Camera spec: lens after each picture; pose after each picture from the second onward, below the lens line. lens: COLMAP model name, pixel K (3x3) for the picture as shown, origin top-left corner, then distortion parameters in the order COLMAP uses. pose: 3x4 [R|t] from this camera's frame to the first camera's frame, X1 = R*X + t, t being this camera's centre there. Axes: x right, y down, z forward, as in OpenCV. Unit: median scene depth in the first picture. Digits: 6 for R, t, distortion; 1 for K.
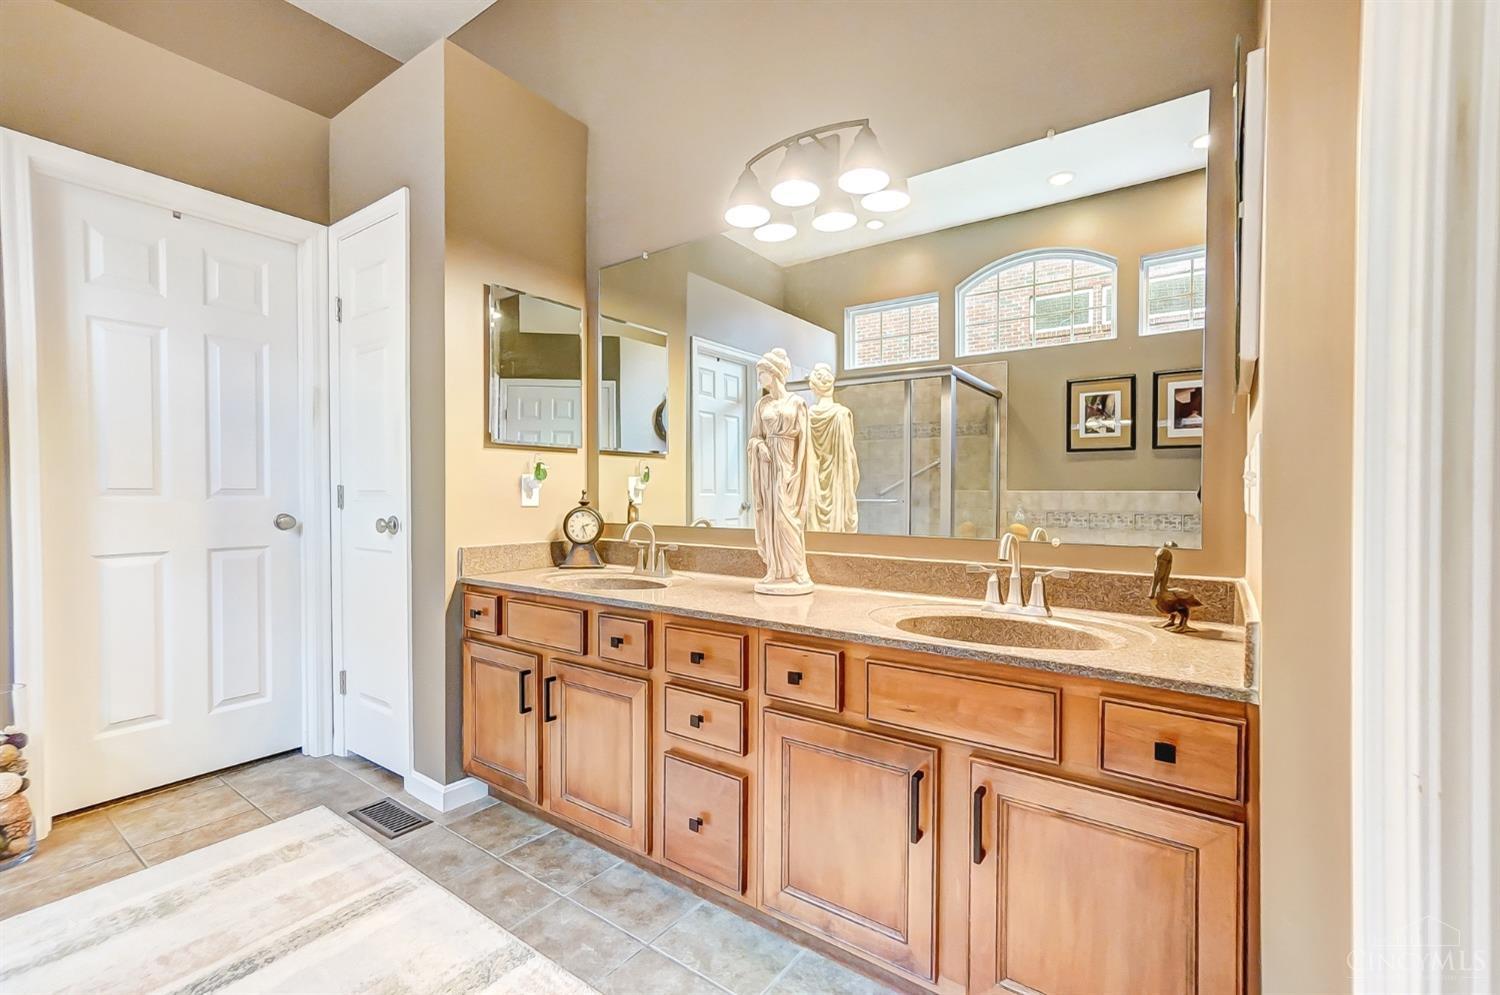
lens RADIAL K [[641.9, 0, 744.5], [0, 641.9, 509.8], [0, 0, 1]] dist [0.001097, -0.000032]
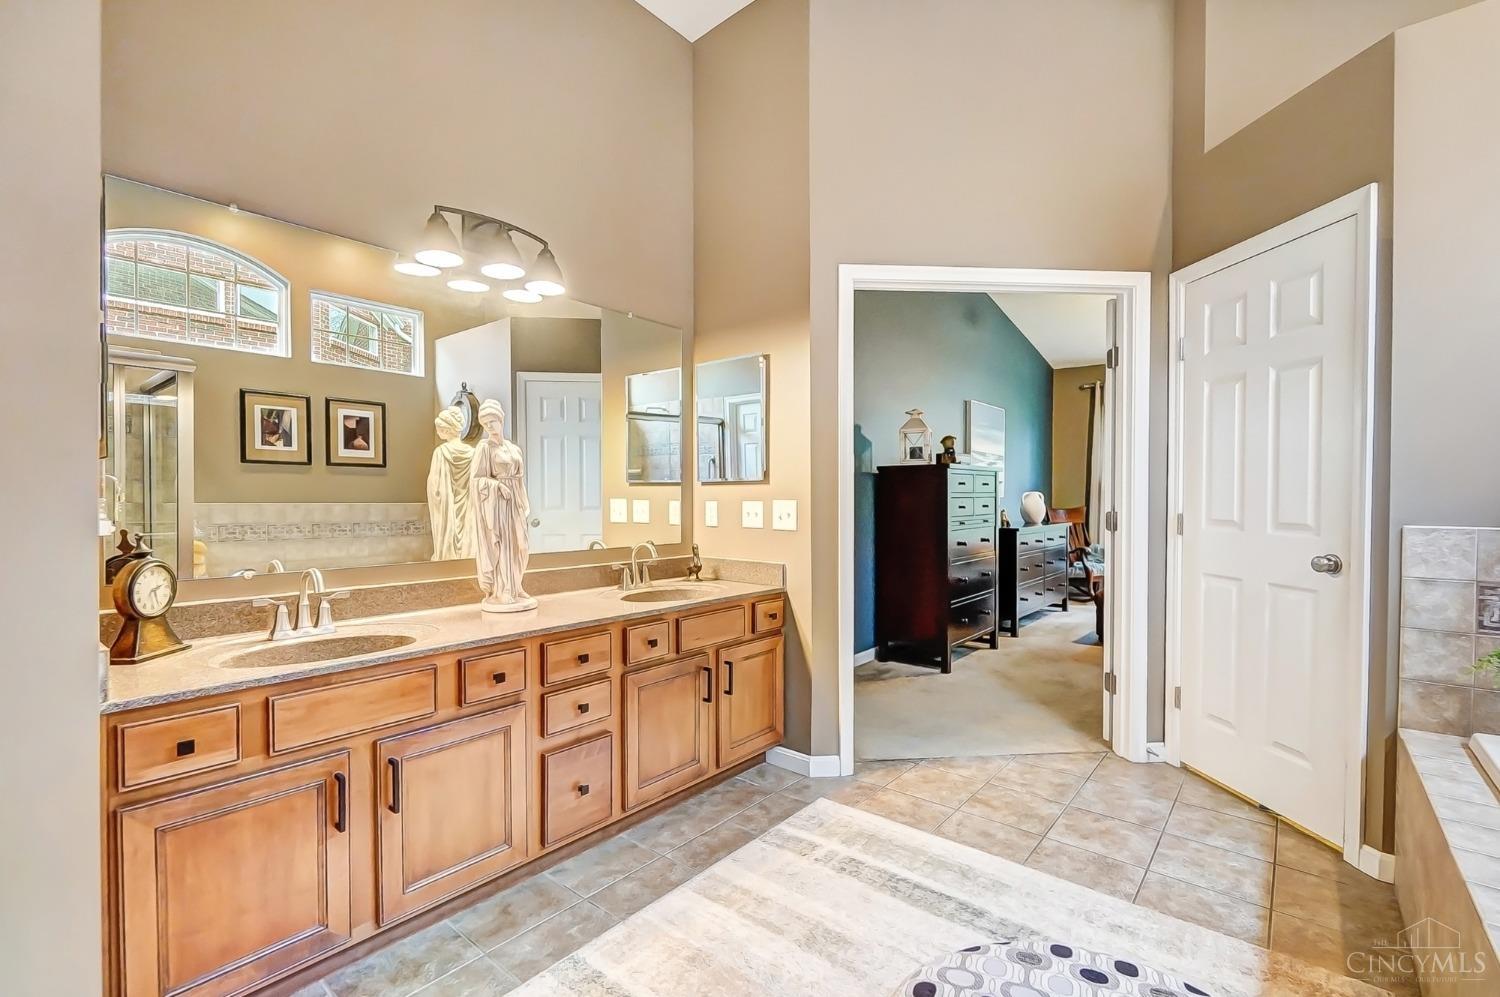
lens RADIAL K [[669.8, 0, 745.8], [0, 669.8, 506.0], [0, 0, 1]] dist [-0.069521, 0.026477]
pose [[0.060388, -0.018150, 0.998010, -0.466698], [0.017035, 0.999708, 0.017151, -0.031743], [-0.998030, 0.015965, 0.060680, 0.205335]]
